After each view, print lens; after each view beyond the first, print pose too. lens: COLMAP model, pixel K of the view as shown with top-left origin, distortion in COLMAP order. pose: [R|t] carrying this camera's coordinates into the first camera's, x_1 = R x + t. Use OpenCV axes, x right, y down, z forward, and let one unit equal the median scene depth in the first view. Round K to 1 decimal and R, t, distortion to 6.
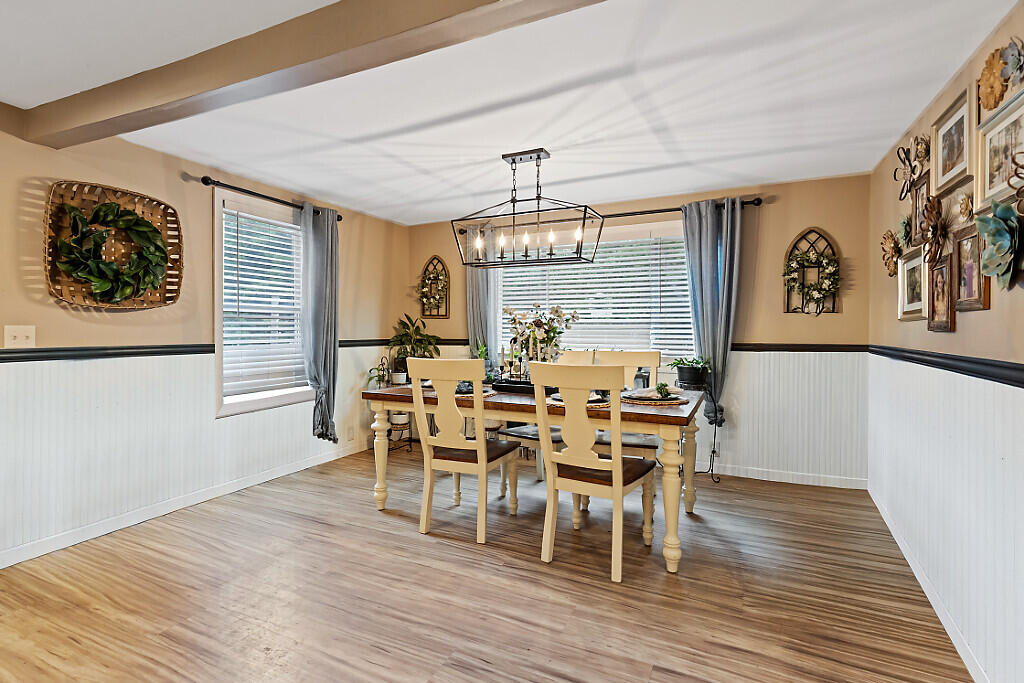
lens RADIAL K [[476.3, 0, 512.0], [0, 476.3, 329.0], [0, 0, 1]] dist [0.002937, 0.000119]
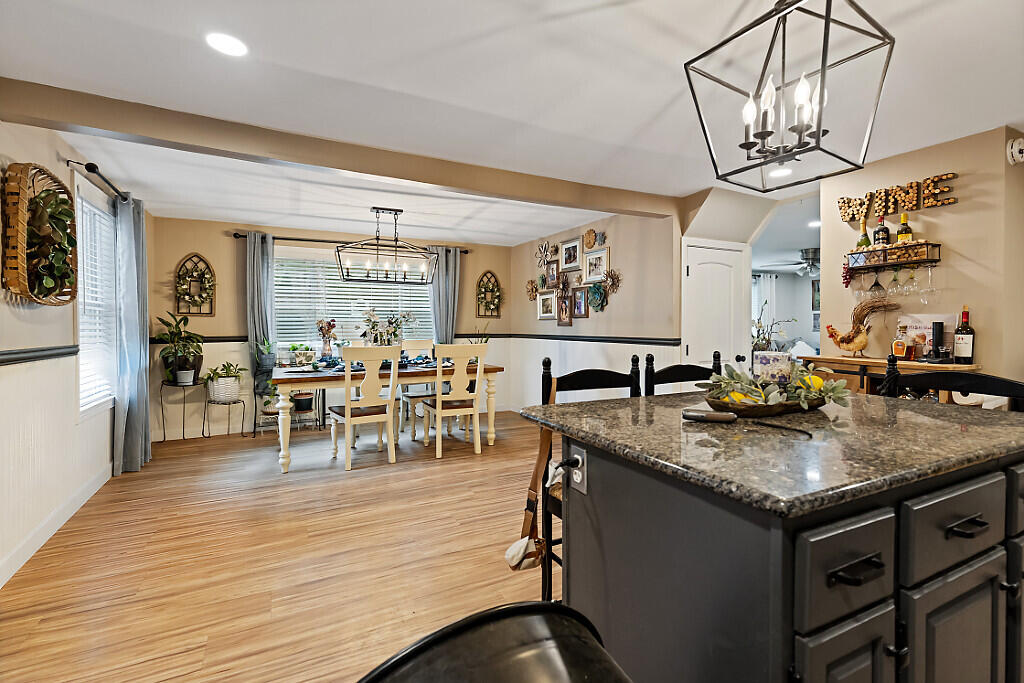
lens RADIAL K [[473.1, 0, 508.2], [0, 473.1, 335.0], [0, 0, 1]] dist [0.000619, -0.000001]
pose [[0.613596, -0.020291, 0.789360, -0.872562], [0.004649, 0.999745, 0.022086, -0.002890], [-0.789607, -0.009882, 0.613534, -0.205780]]
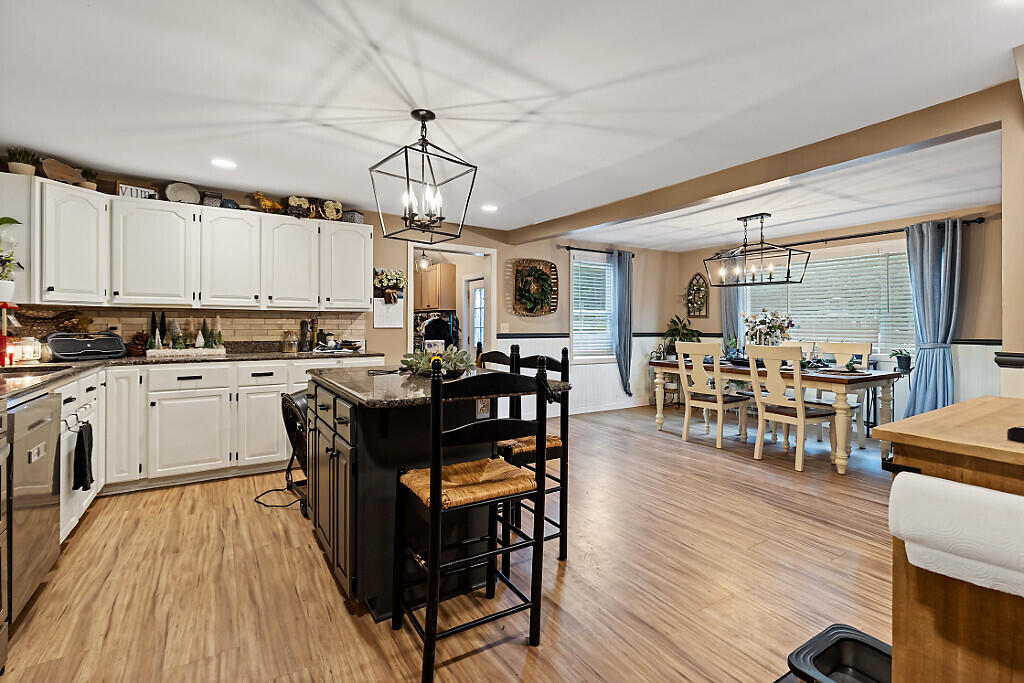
lens RADIAL K [[466.7, 0, 512.3], [0, 466.7, 325.3], [0, 0, 1]] dist [0.000516, -0.000394]
pose [[0.846188, 0.003843, -0.532870, 0.170575], [-0.003967, 0.999992, 0.000911, 0.000133], [0.532869, 0.001343, 0.846197, -0.706511]]
